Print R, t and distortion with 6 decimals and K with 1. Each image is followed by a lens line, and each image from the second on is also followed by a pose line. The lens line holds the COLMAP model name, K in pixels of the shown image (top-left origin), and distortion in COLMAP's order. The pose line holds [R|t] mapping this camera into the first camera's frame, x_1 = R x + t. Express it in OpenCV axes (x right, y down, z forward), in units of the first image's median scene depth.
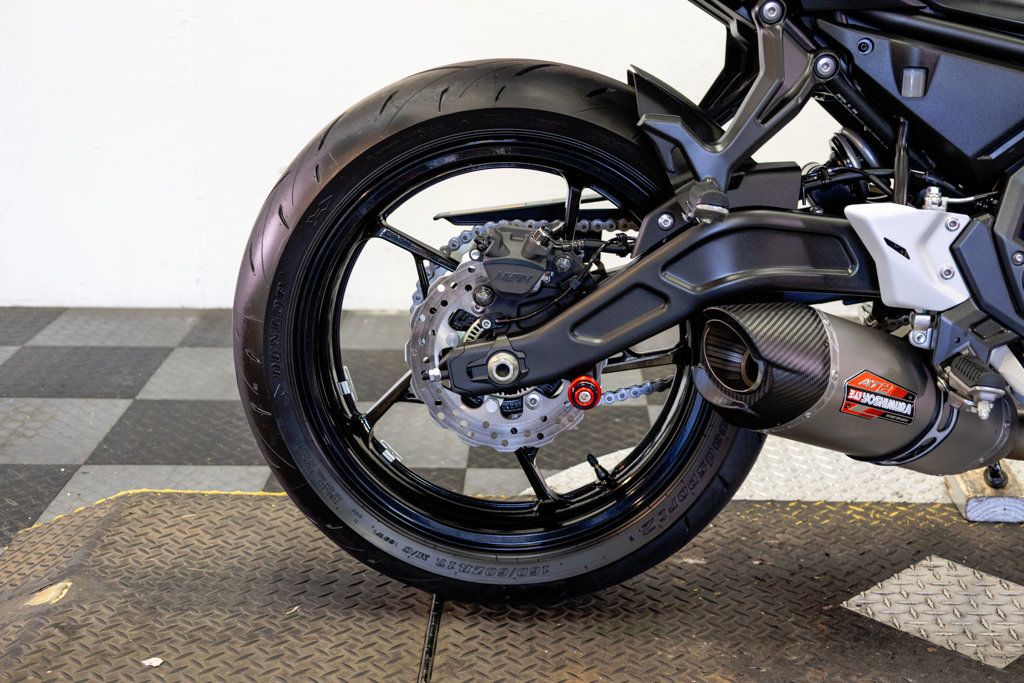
lens RADIAL K [[1525.0, 0, 515.1], [0, 1525.0, 343.6], [0, 0, 1]] dist [0.033931, 0.000000]
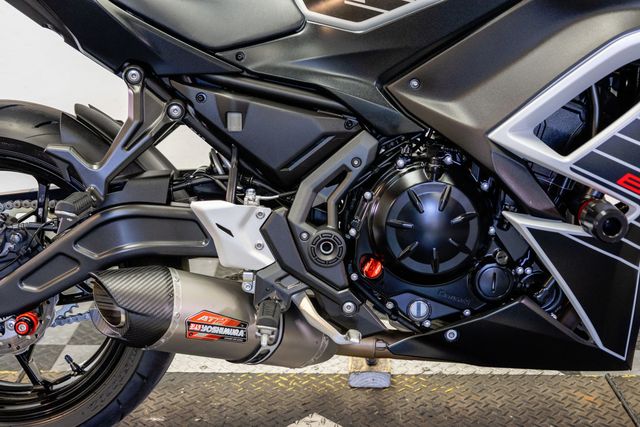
lens RADIAL K [[953.2, 0, 320.6], [0, 953.2, 214.6], [0, 0, 1]] dist [0.033931, 0.000000]
pose [[0.999975, -0.002989, 0.006428, 0.336439], [0.002964, 0.999988, 0.003908, -0.080374], [-0.006440, -0.003888, 0.999972, 0.048892]]
